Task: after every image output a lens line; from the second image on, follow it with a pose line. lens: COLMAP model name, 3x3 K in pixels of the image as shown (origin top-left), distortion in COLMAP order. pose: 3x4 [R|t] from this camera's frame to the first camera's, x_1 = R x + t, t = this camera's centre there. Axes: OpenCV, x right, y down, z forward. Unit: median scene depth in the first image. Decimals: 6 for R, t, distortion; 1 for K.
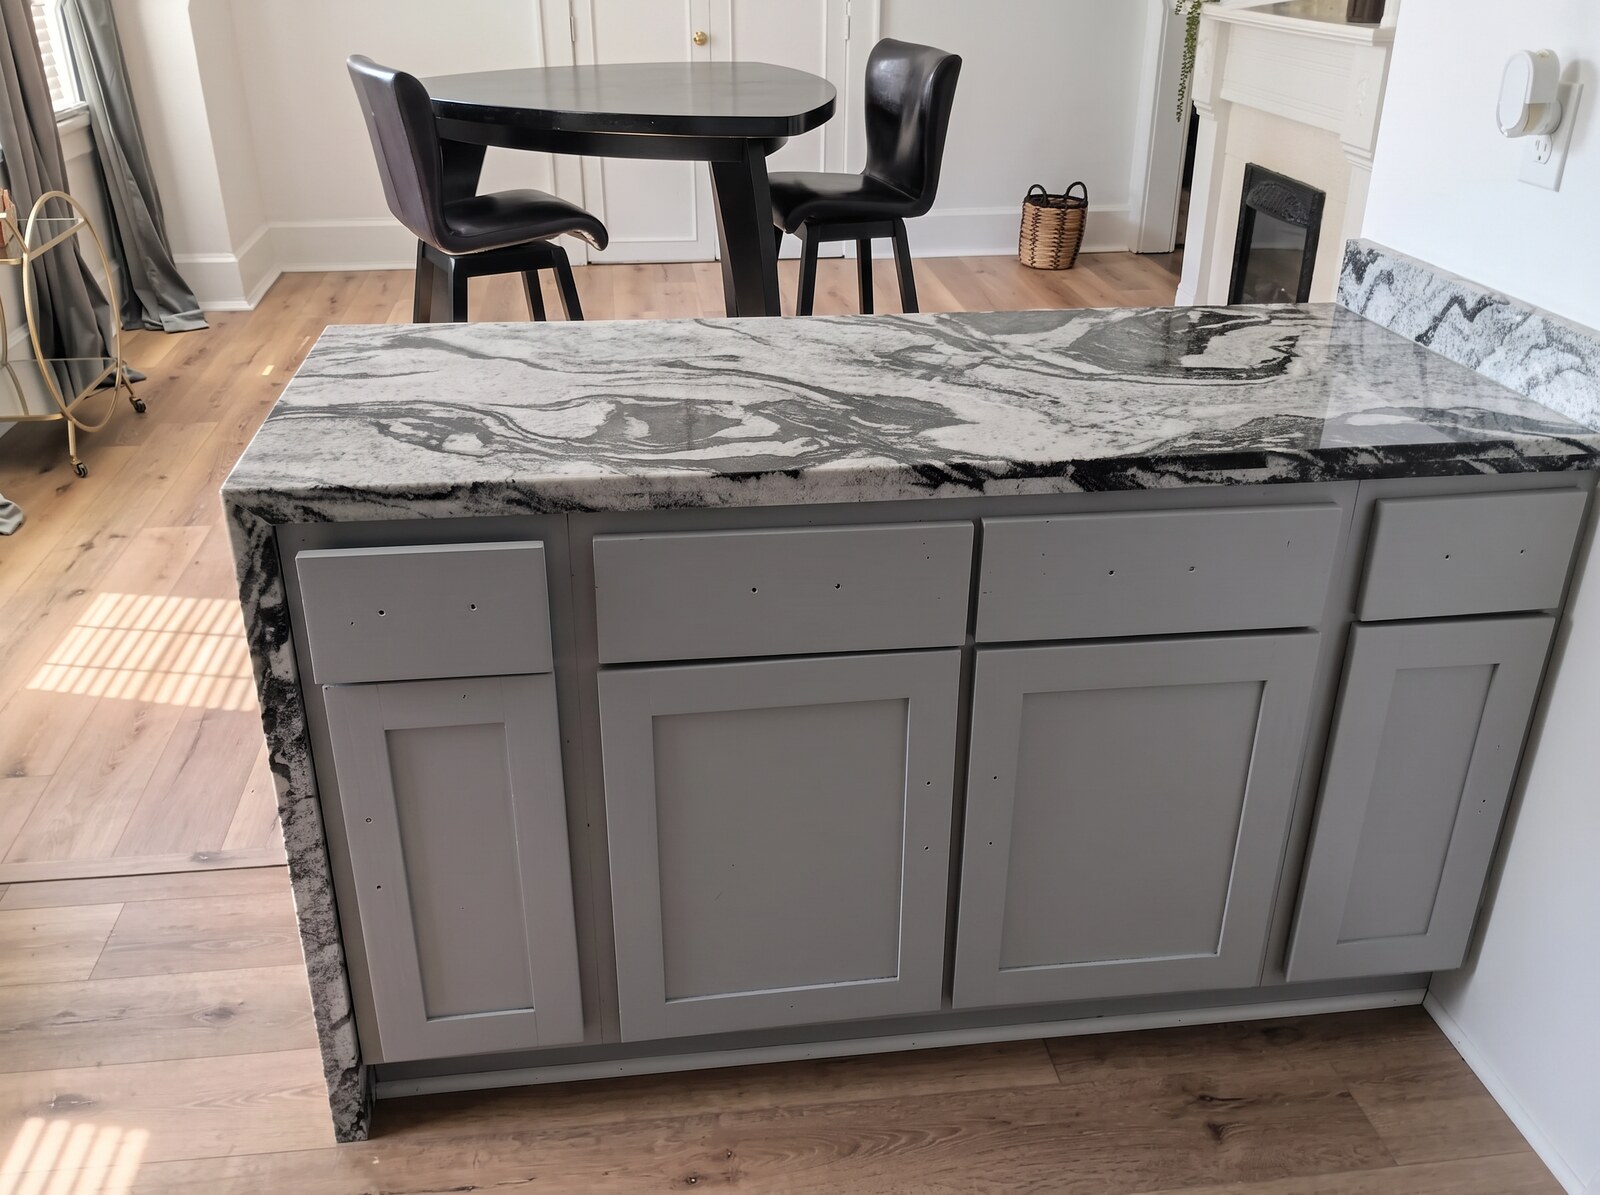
lens RADIAL K [[1395.0, 0, 800.0], [0, 1395.0, 597.5], [0, 0, 1]] dist [-0.037269, -0.012738]
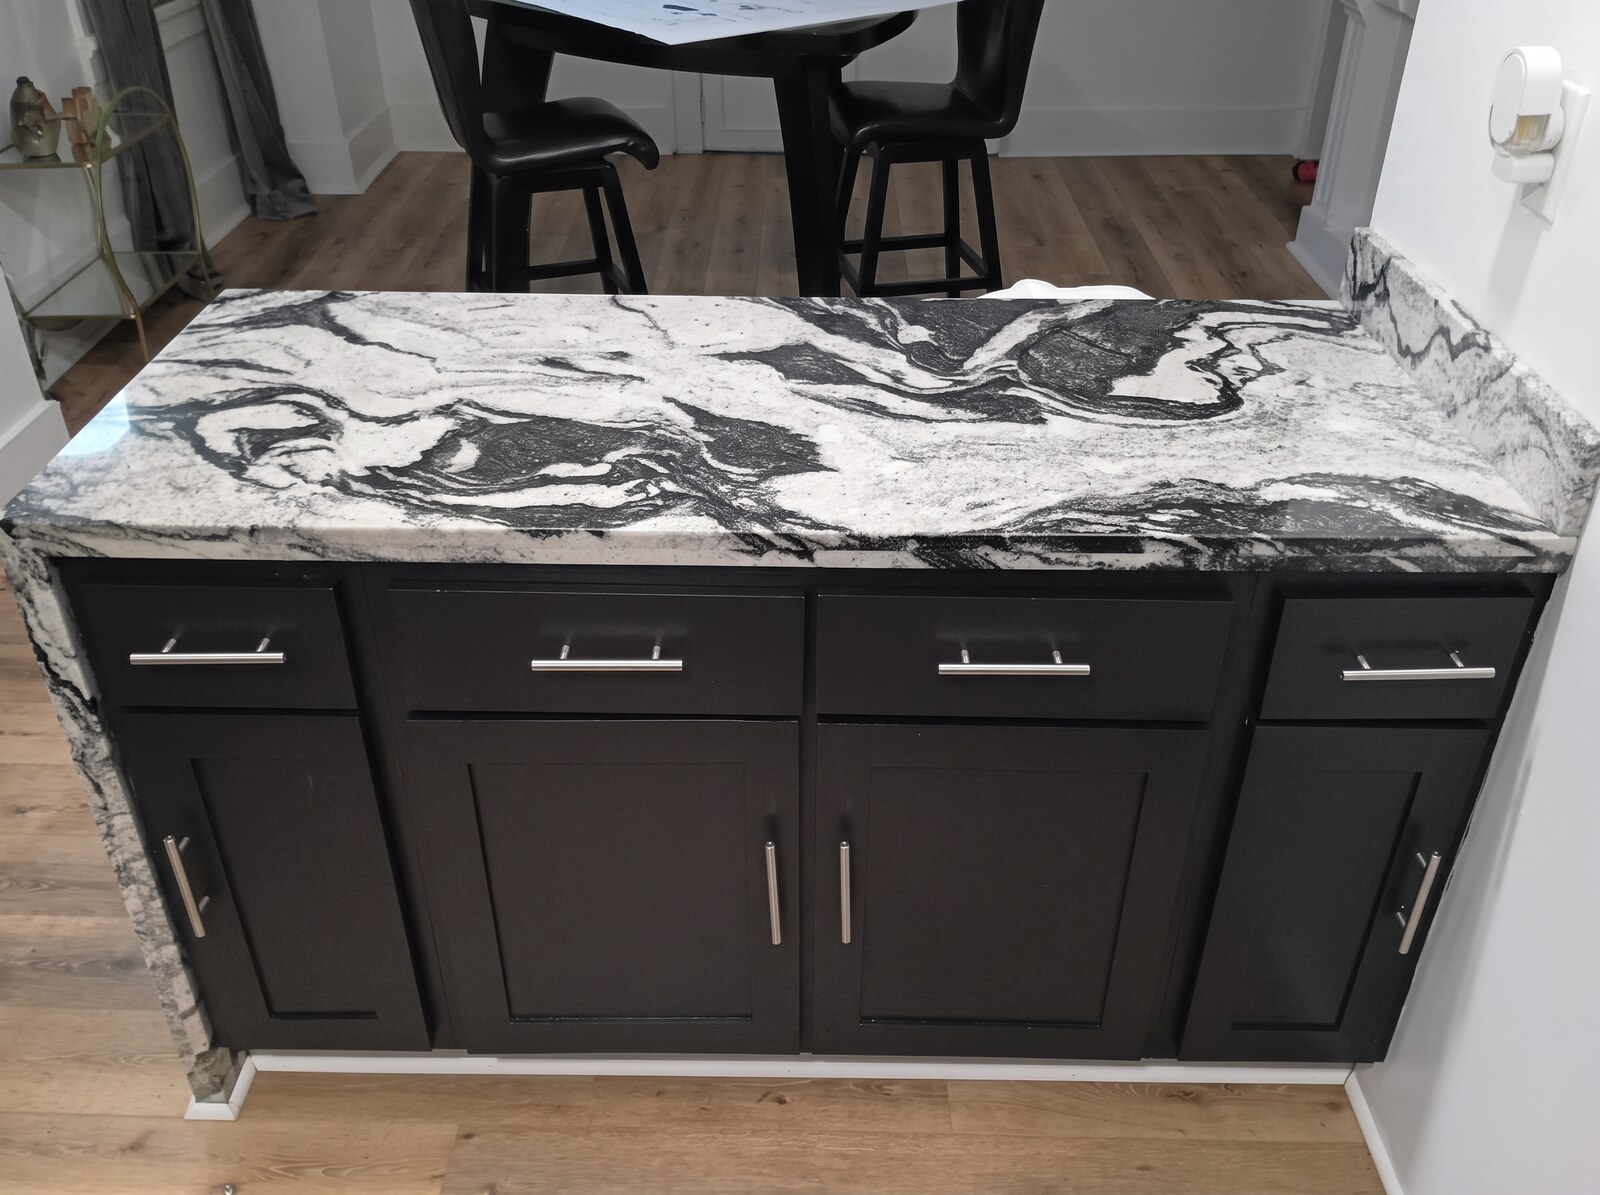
lens RADIAL K [[1367.9, 0, 797.4], [0, 1367.9, 584.2], [0, 0, 1]] dist [-0.033114, 0.007139]
pose [[0.995201, 0.058012, -0.078799, 0.184095], [-0.052384, 0.996049, 0.071703, -0.120176], [0.082648, -0.067231, 0.994309, 0.133710]]
